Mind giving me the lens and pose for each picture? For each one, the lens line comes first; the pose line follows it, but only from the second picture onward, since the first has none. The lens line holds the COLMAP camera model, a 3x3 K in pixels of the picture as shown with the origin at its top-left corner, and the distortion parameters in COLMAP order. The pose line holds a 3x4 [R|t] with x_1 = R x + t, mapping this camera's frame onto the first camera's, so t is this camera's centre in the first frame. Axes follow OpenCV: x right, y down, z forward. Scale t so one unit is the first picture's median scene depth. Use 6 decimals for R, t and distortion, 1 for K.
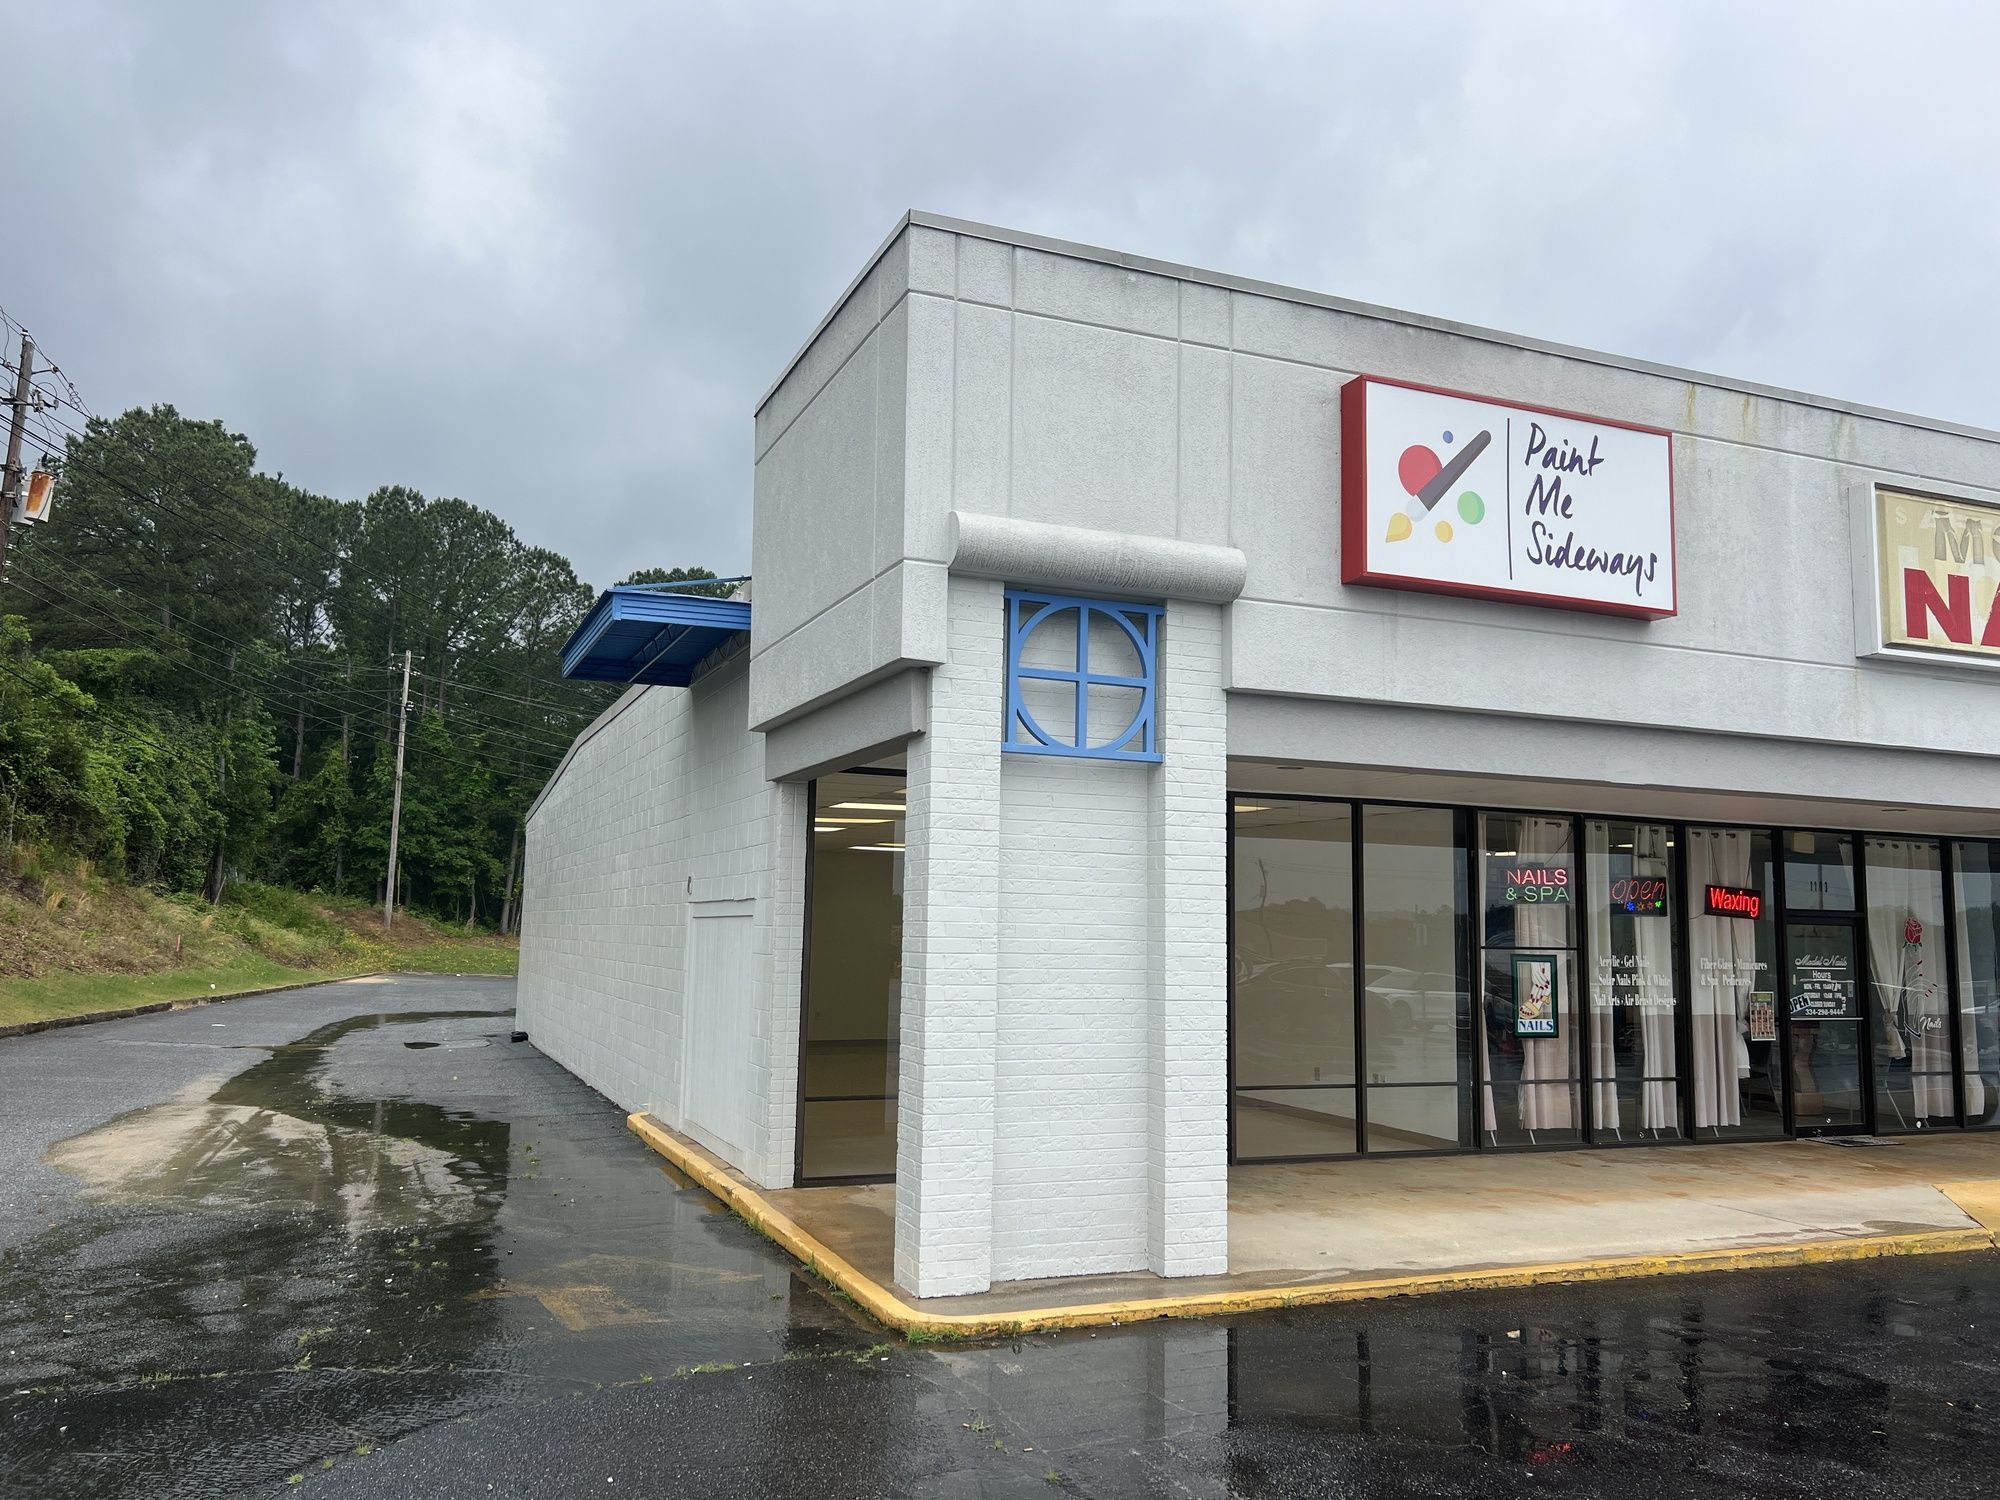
lens RADIAL K [[1505.8, 0, 995.9], [0, 1505.8, 762.3], [0, 0, 1]] dist [0.053482, -0.057288]
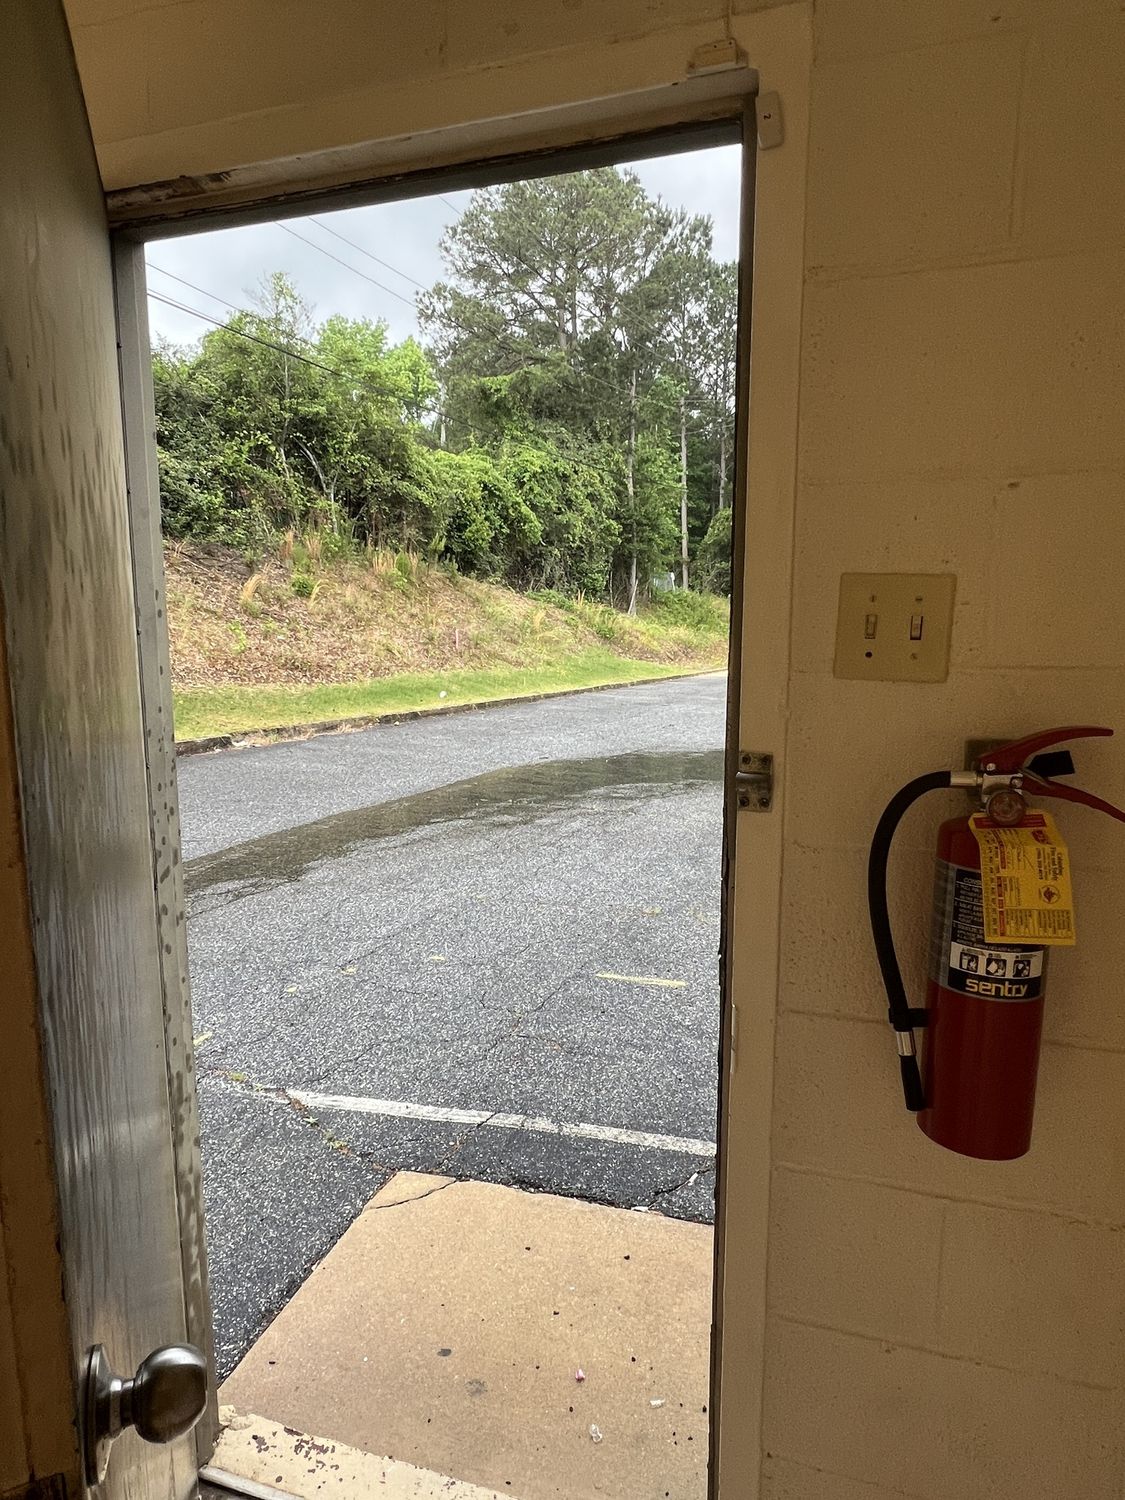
lens RADIAL K [[872.7, 0, 557.7], [0, 872.7, 748.7], [0, 0, 1]] dist [0.007252, -0.006200]
pose [[0.770070, 0.074872, -0.633551, -0.681576], [0.082505, 0.973061, 0.215278, 0.310868], [0.632602, -0.218050, 0.743148, 2.607380]]
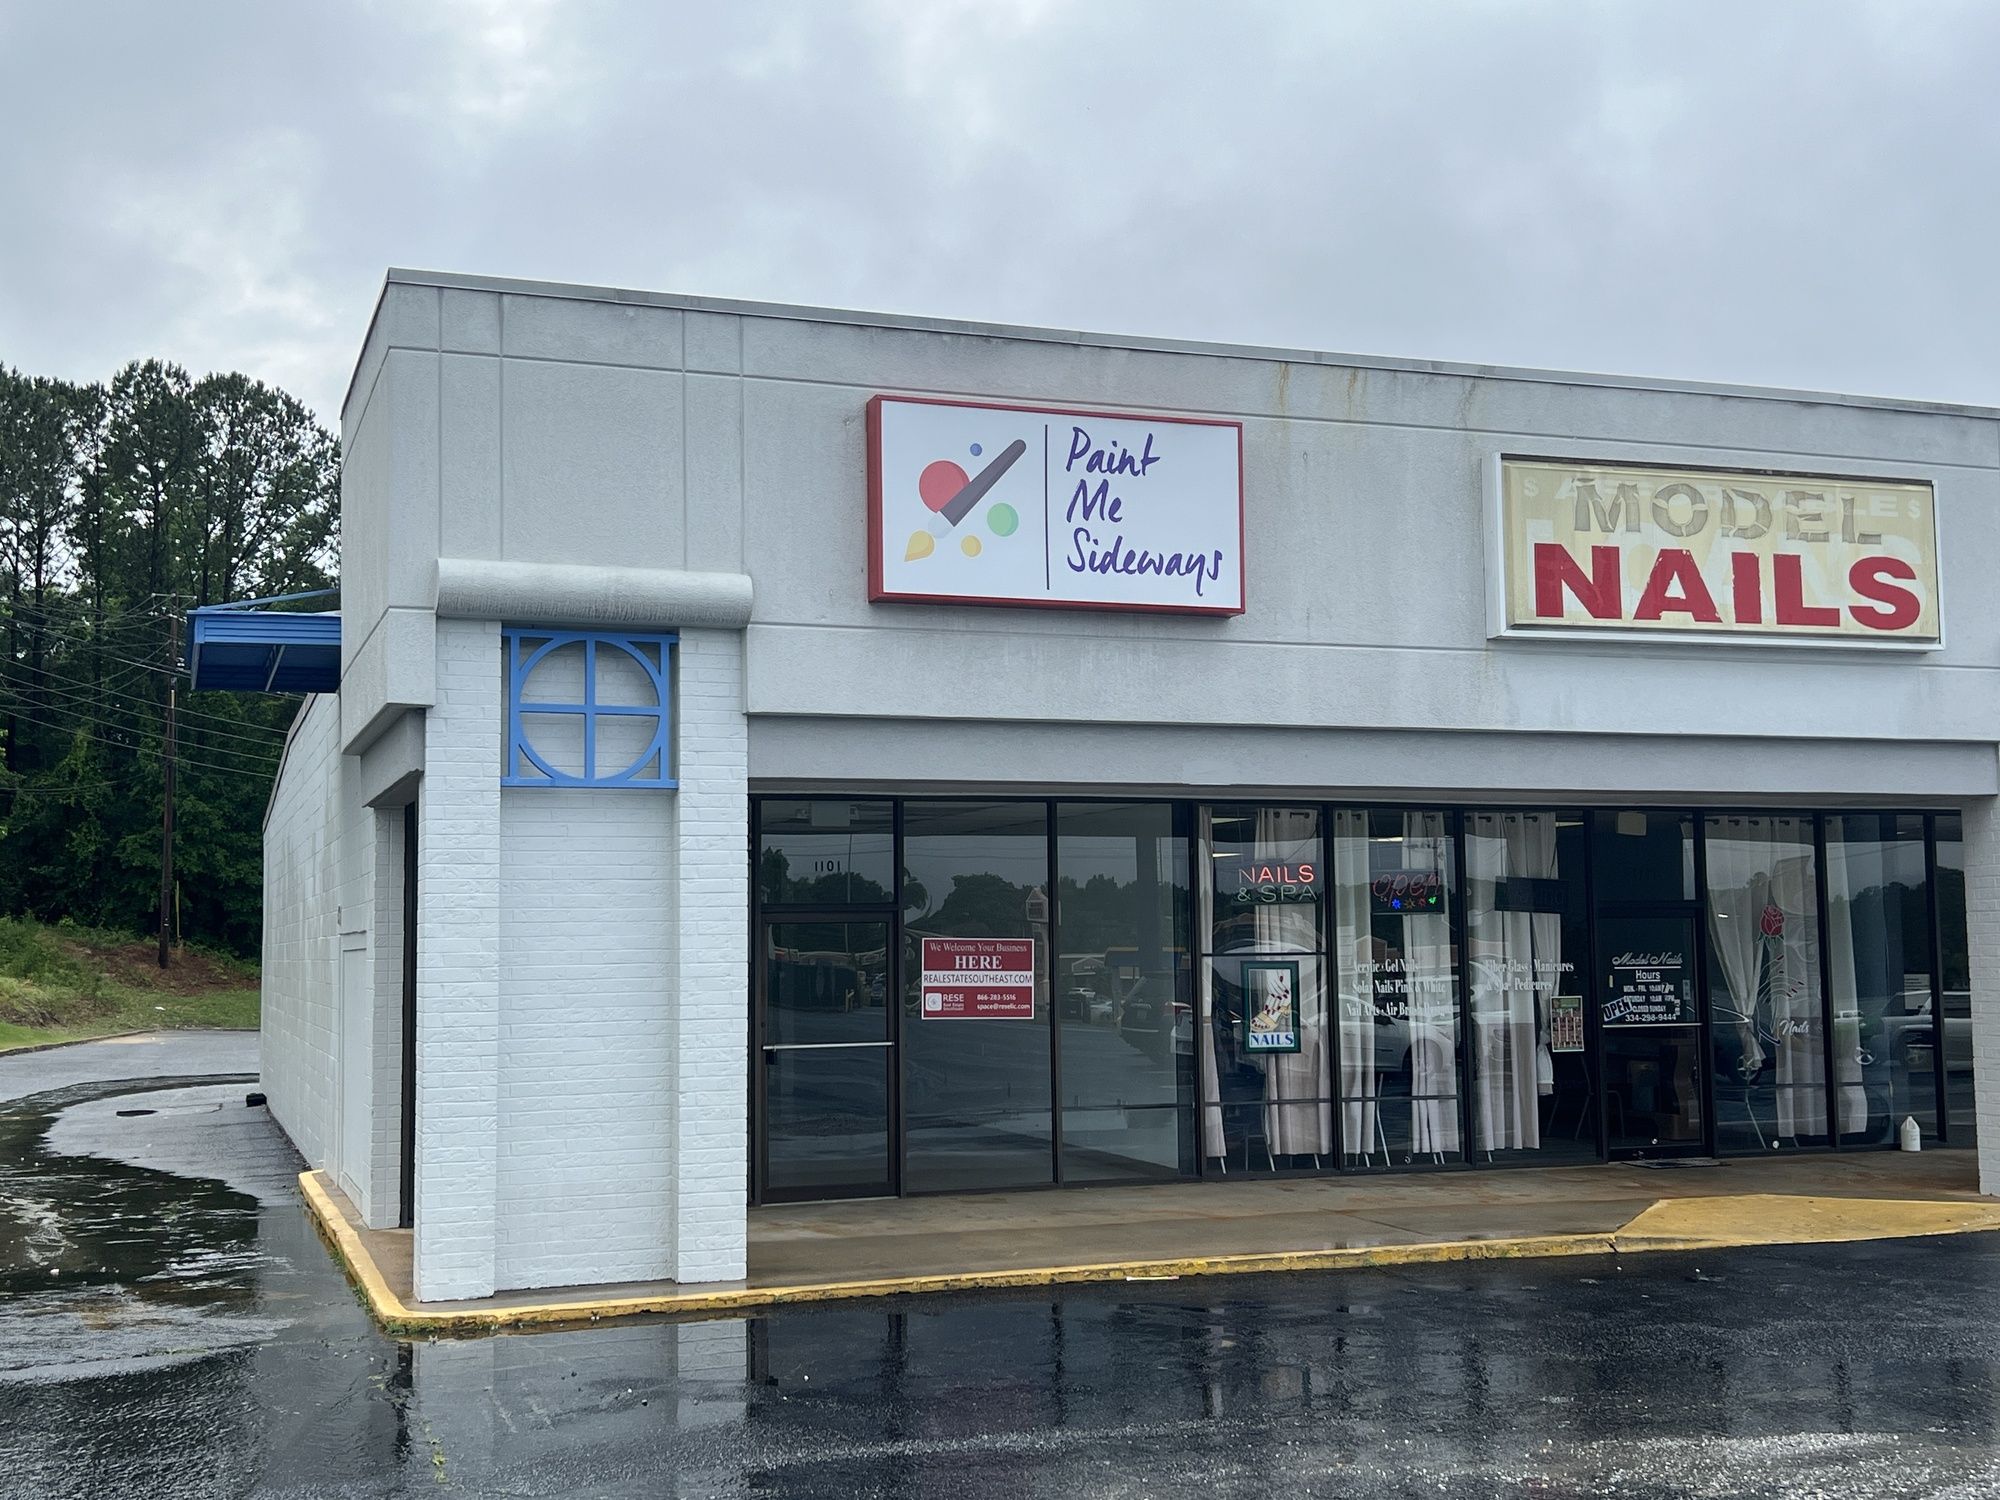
lens RADIAL K [[2207.9, 0, 980.6], [0, 2207.9, 770.4], [0, 0, 1]] dist [0.082974, 0.000000]
pose [[0.998402, -0.033944, -0.045179, 0.310600], [0.035347, 0.998906, 0.030622, -0.041336], [0.044090, -0.032170, 0.998509, -0.396322]]
